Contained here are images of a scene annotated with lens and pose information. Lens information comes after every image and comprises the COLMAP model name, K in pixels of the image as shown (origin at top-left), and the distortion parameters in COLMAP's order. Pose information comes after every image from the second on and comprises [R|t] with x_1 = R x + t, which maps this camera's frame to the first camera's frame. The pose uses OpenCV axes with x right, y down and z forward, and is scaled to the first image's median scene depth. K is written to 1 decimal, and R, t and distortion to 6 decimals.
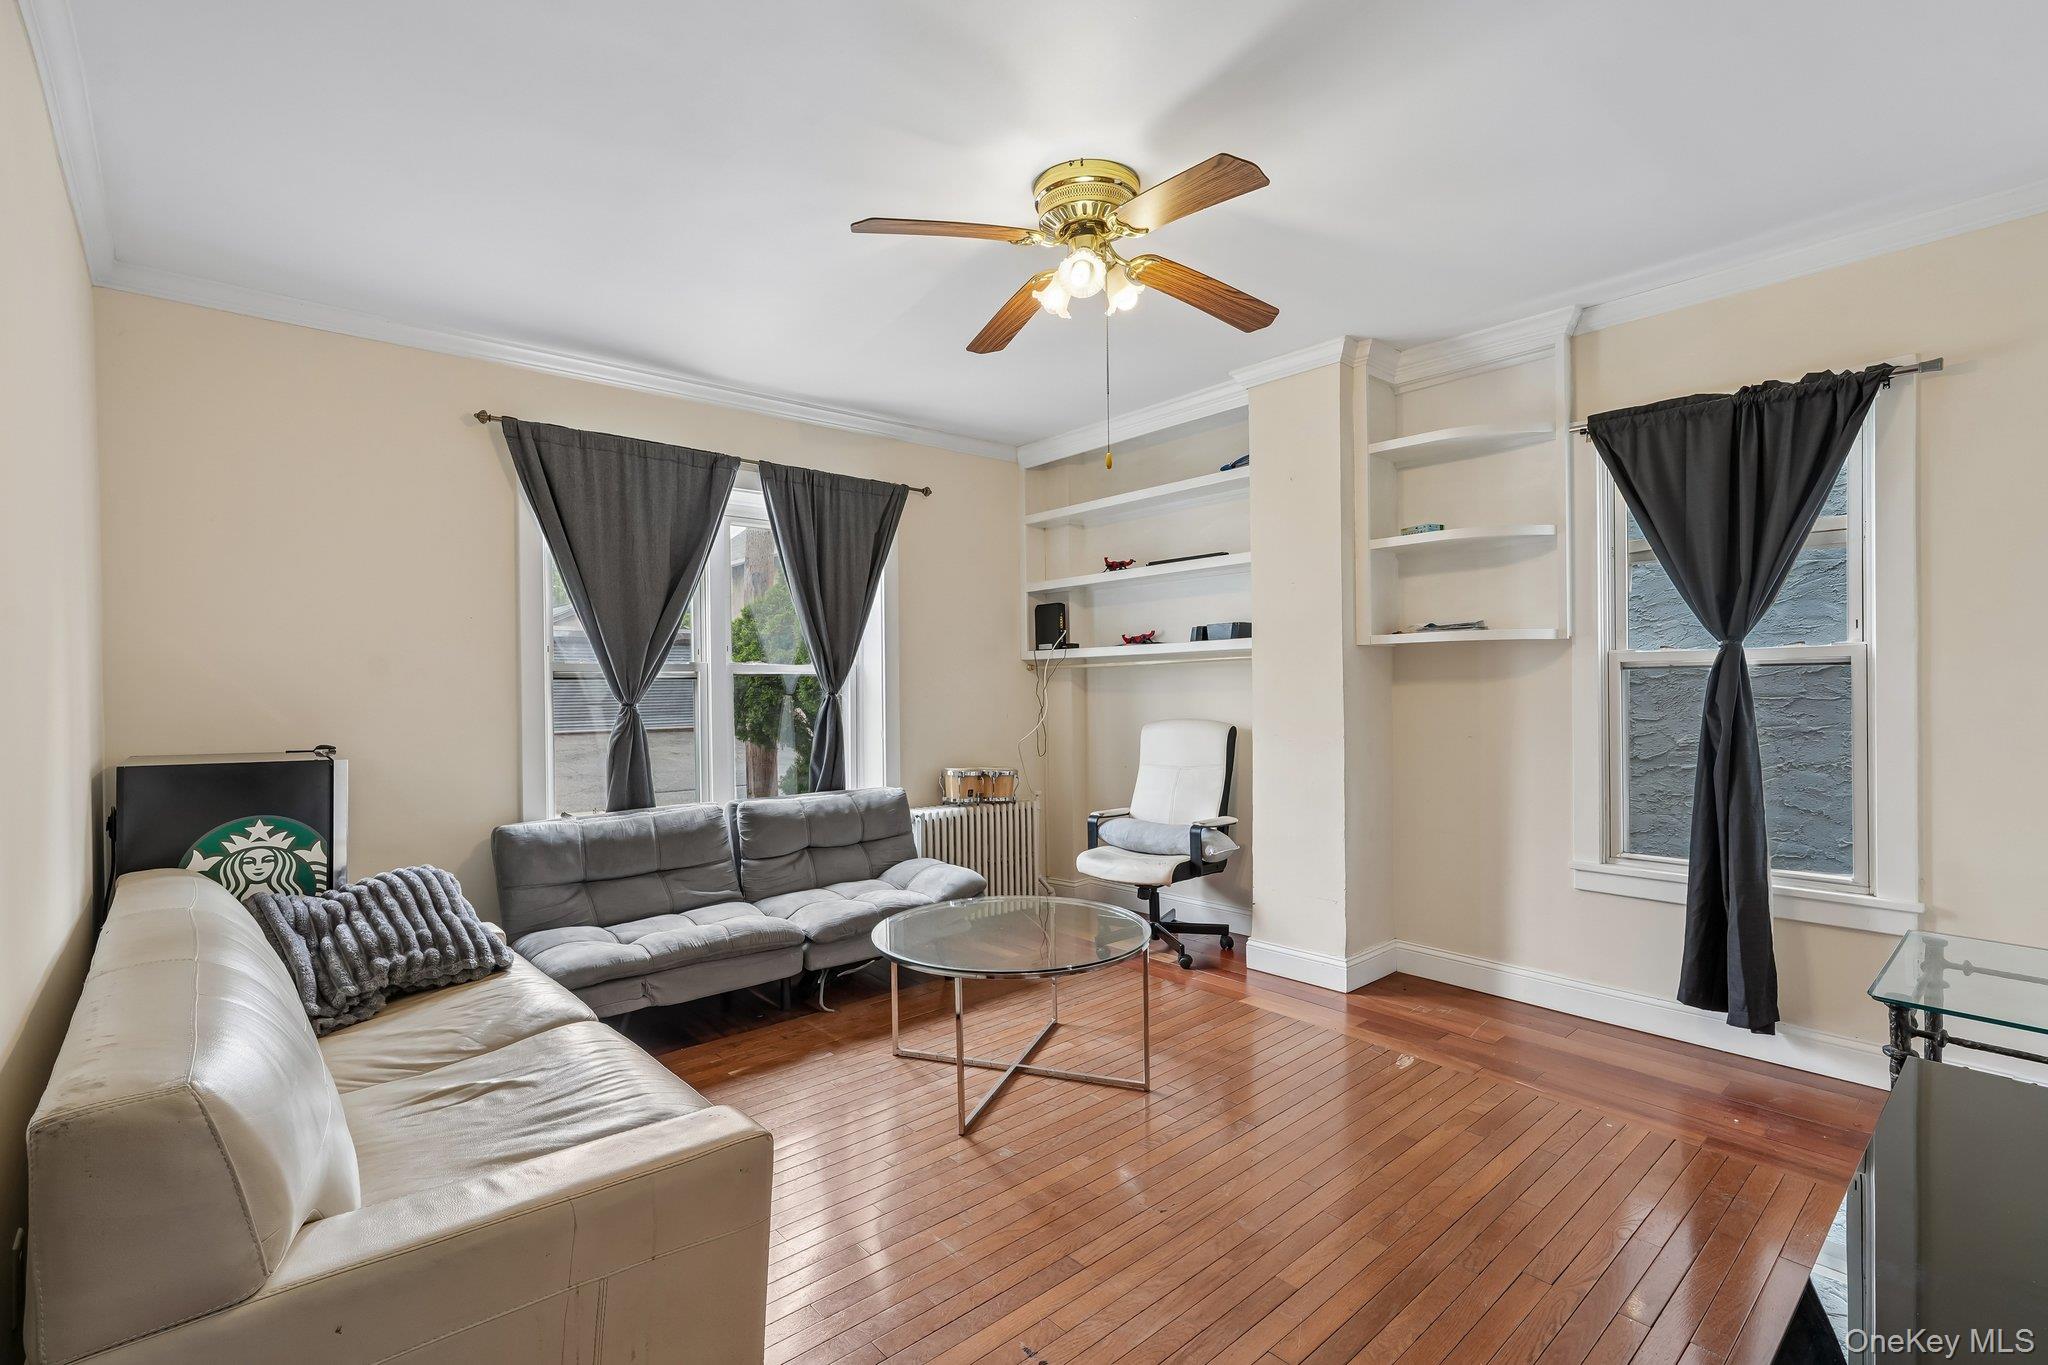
lens RADIAL K [[921.3, 0, 1018.6], [0, 921.3, 714.0], [0, 0, 1]] dist [-0.002386, 0.006078]
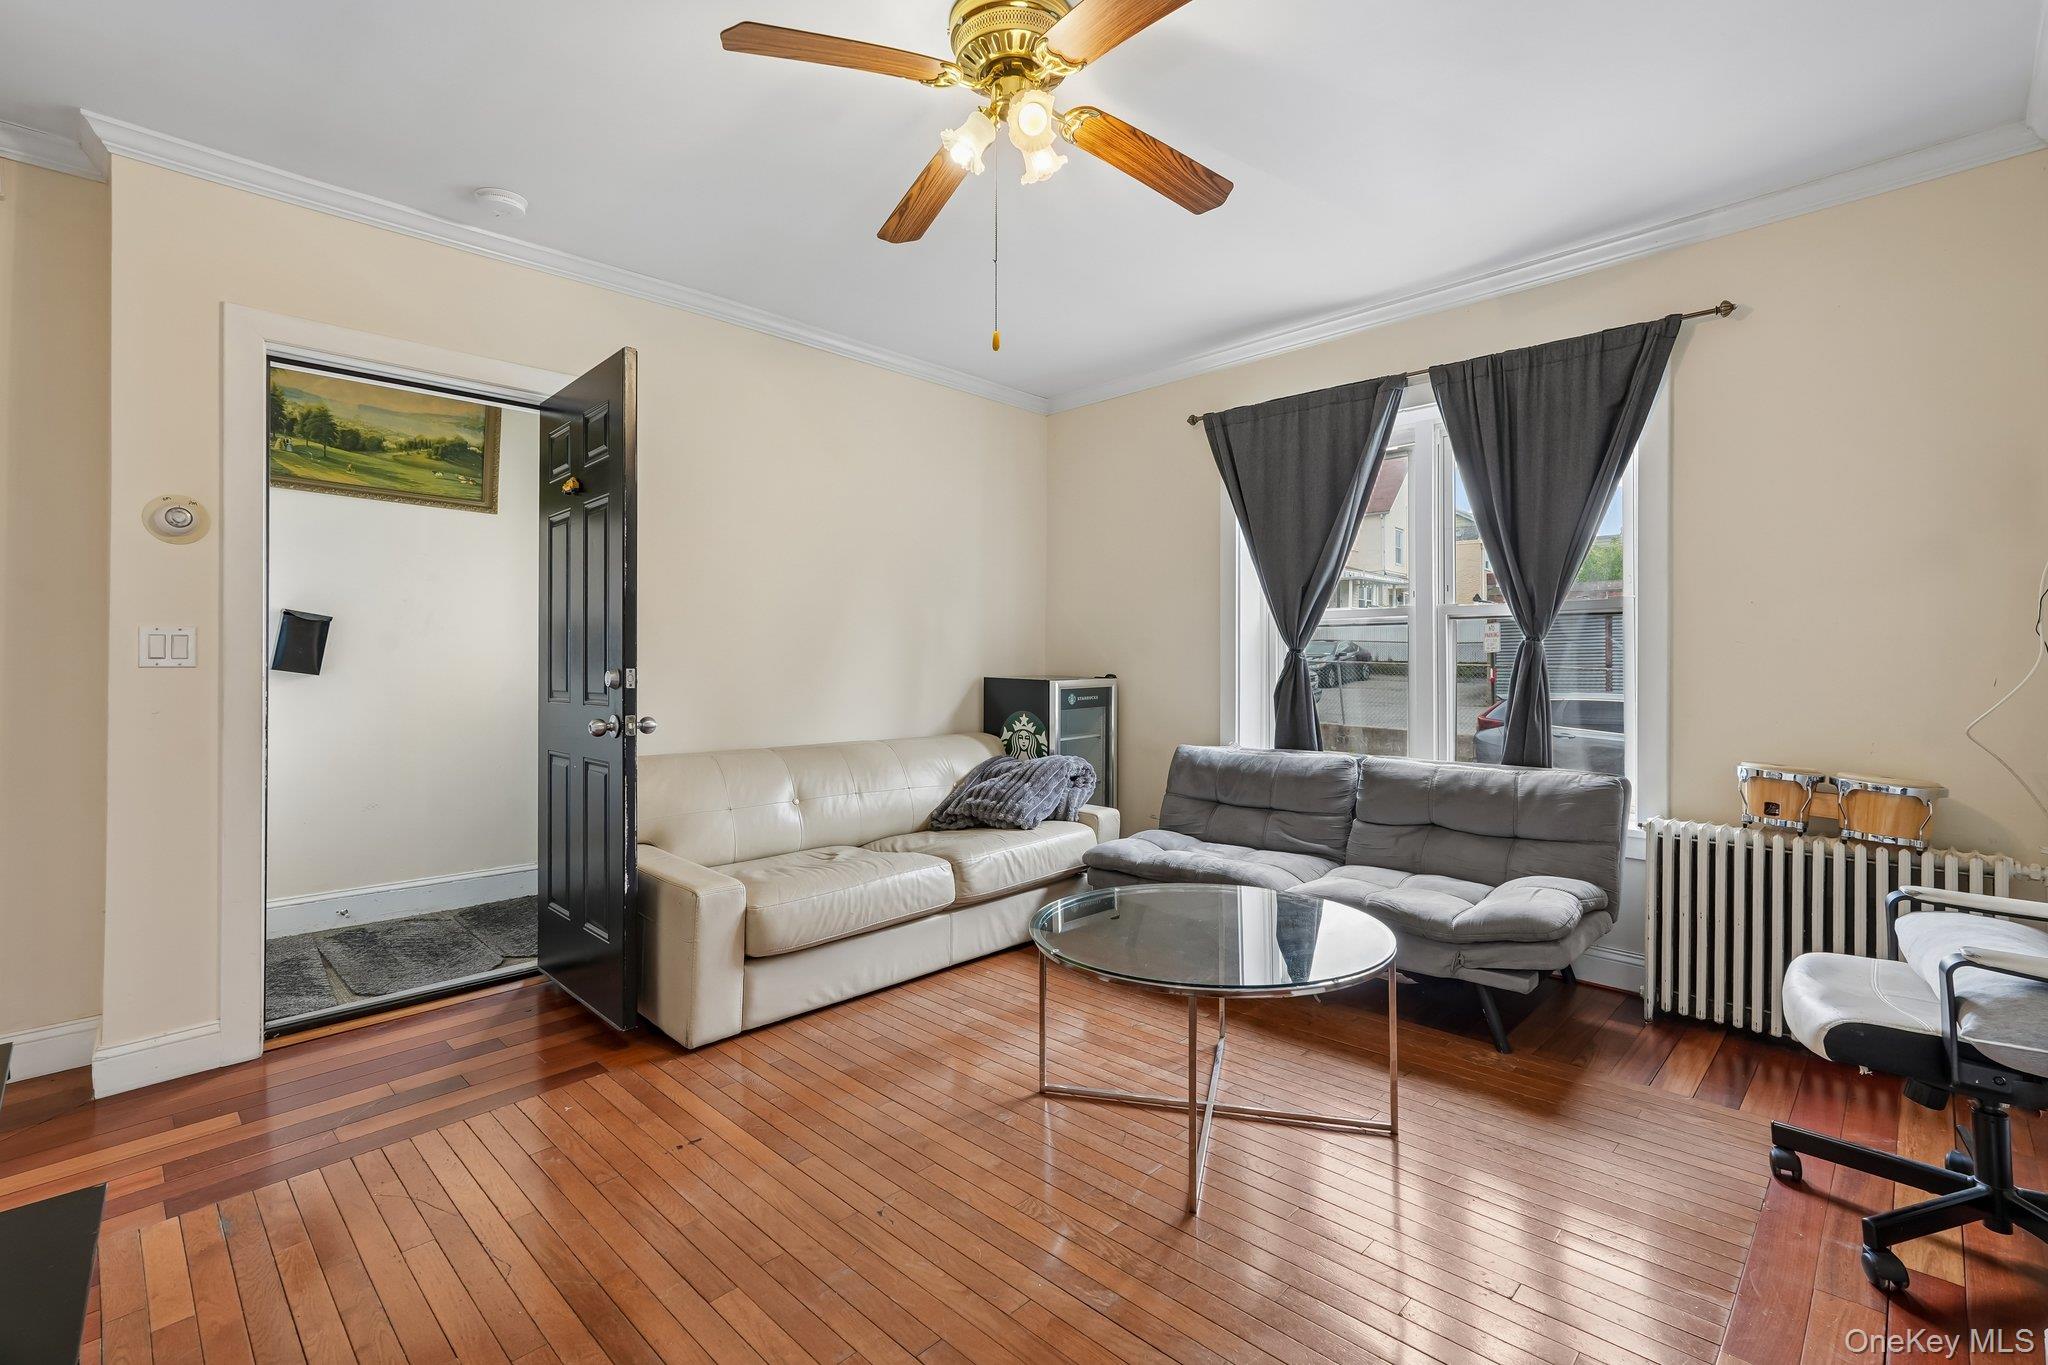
lens RADIAL K [[921.3, 0, 1028.6], [0, 921.3, 668.8], [0, 0, 1]] dist [-0.002386, 0.006078]
pose [[0.080428, 0.030682, -0.996288, 0.866994], [-0.020353, 0.999368, 0.029133, -0.017111], [0.996553, 0.017934, 0.081002, 0.875598]]
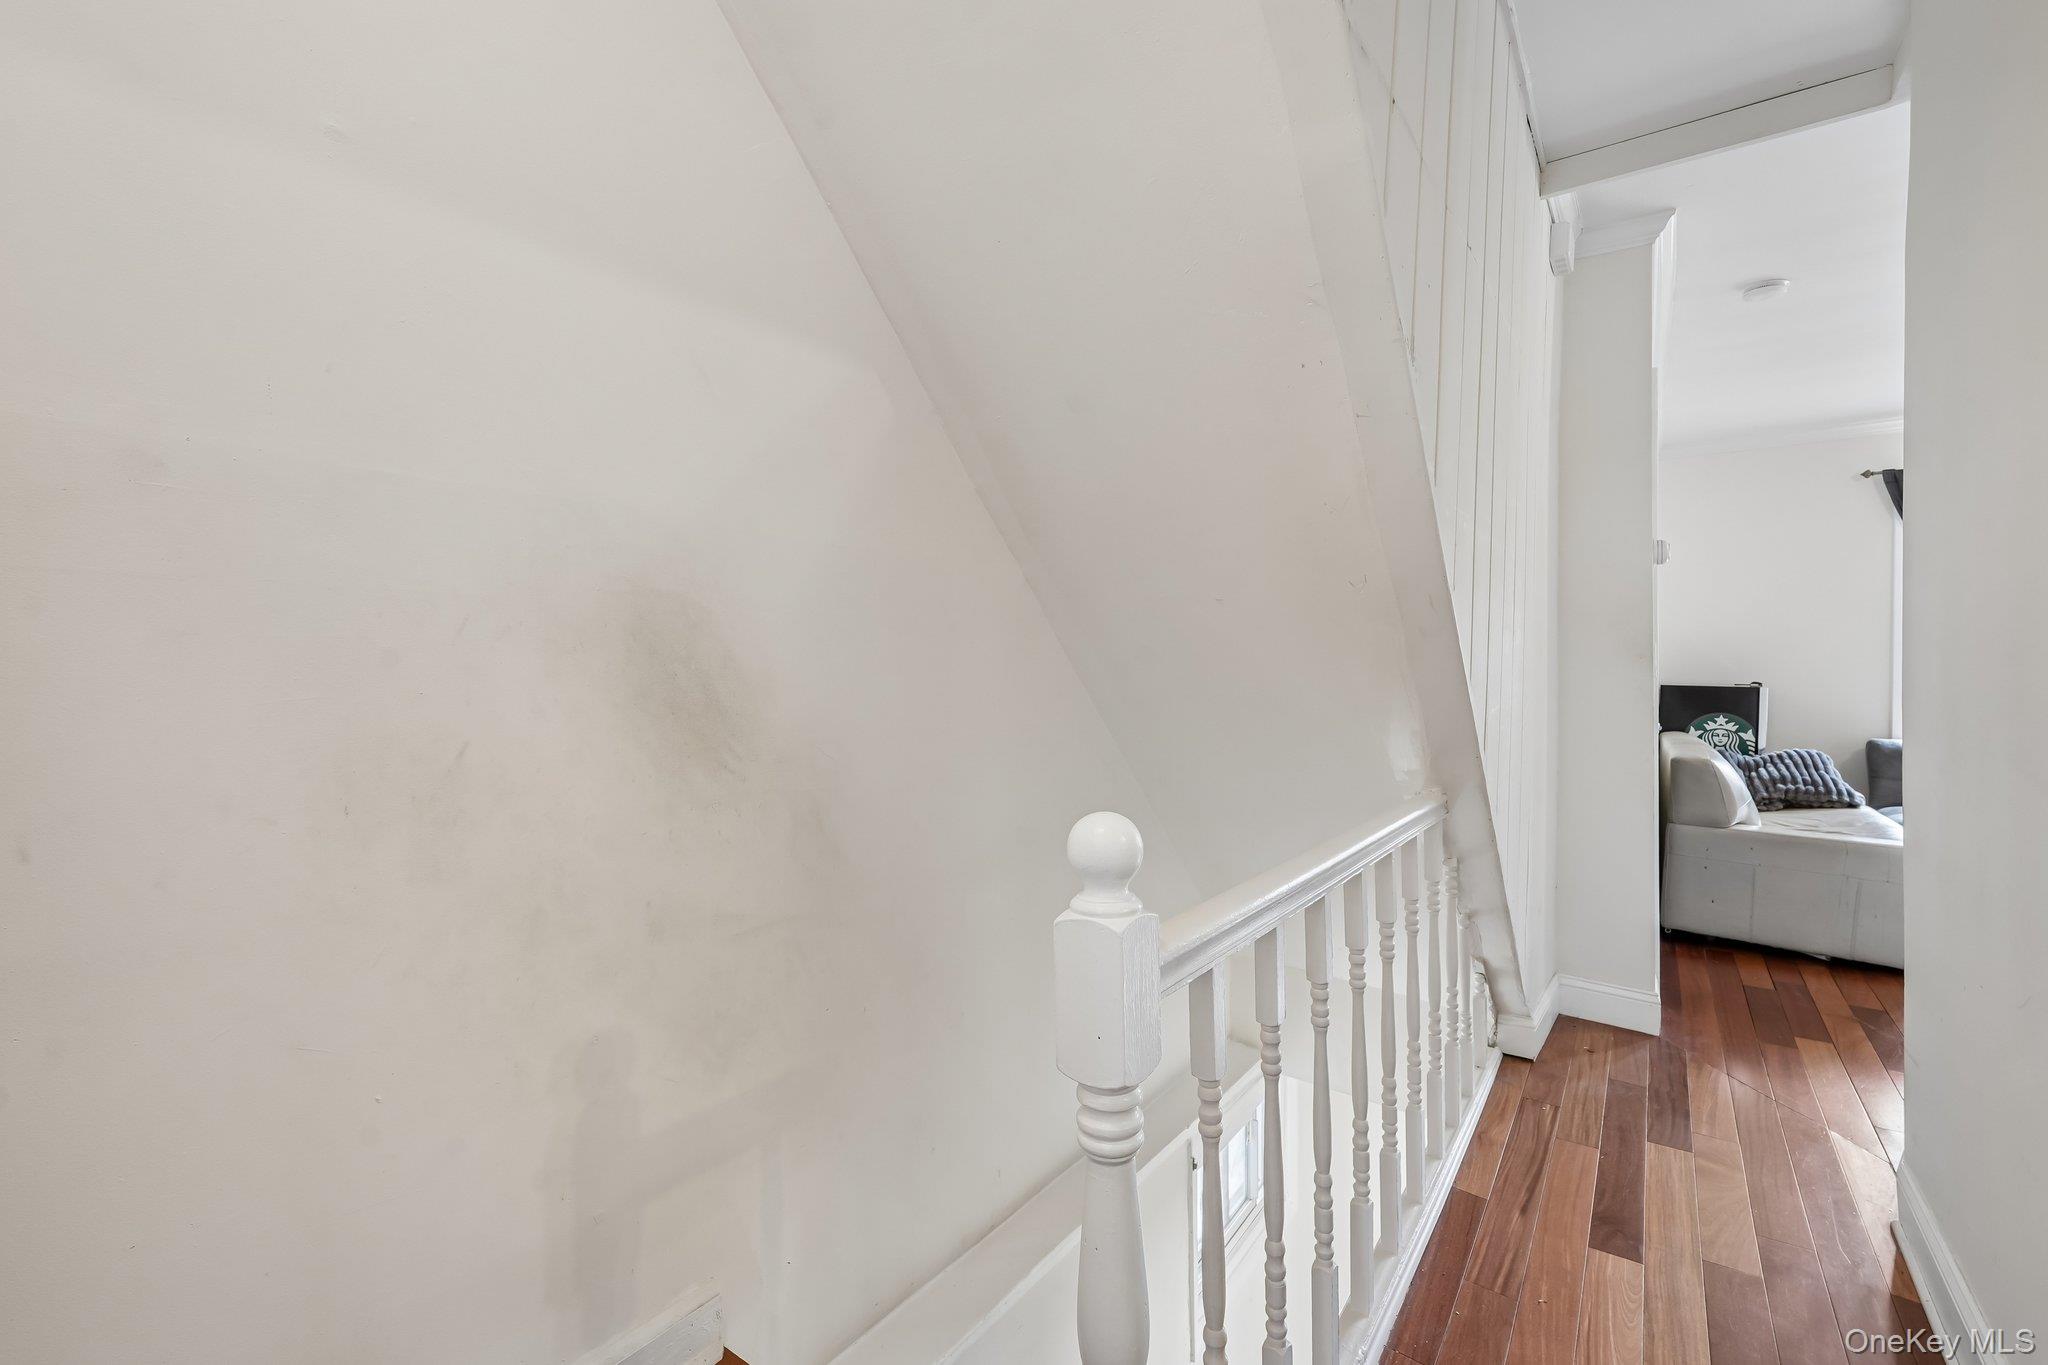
lens RADIAL K [[921.3, 0, 1023.0], [0, 921.3, 675.8], [0, 0, 1]] dist [-0.002386, 0.006078]
pose [[0.246136, 0.014890, -0.969121, 0.750429], [-0.022457, 0.999701, 0.009656, 0.044035], [0.968975, 0.019387, 0.246397, -0.974481]]
